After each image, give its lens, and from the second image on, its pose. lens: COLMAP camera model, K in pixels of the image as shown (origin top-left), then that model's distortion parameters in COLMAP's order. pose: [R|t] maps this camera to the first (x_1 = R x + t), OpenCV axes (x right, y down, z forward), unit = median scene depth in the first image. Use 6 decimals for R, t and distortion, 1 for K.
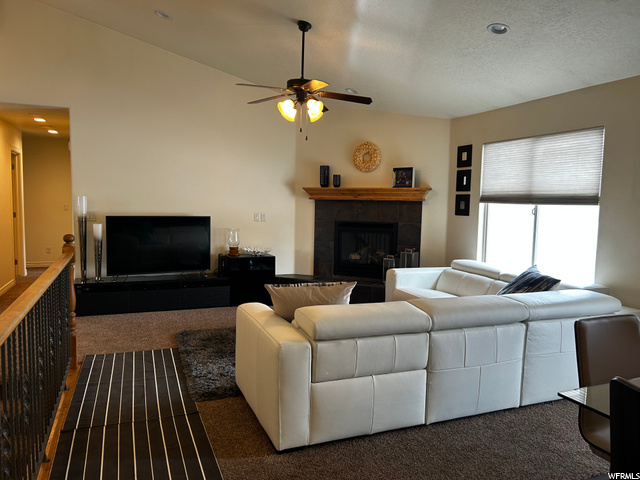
lens RADIAL K [[481.4, 0, 325.2], [0, 481.4, 222.0], [0, 0, 1]] dist [0.031143, -0.024216]
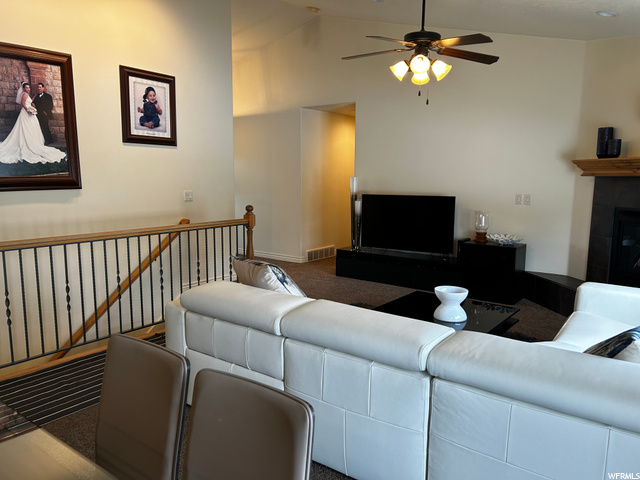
lens RADIAL K [[481.4, 0, 318.2], [0, 481.4, 240.2], [0, 0, 1]] dist [0.031143, -0.024216]
pose [[0.519482, 0.097490, -0.848901, 0.457084], [-0.037085, 0.995106, 0.091587, -0.003874], [0.853676, -0.016096, 0.520556, 0.321450]]
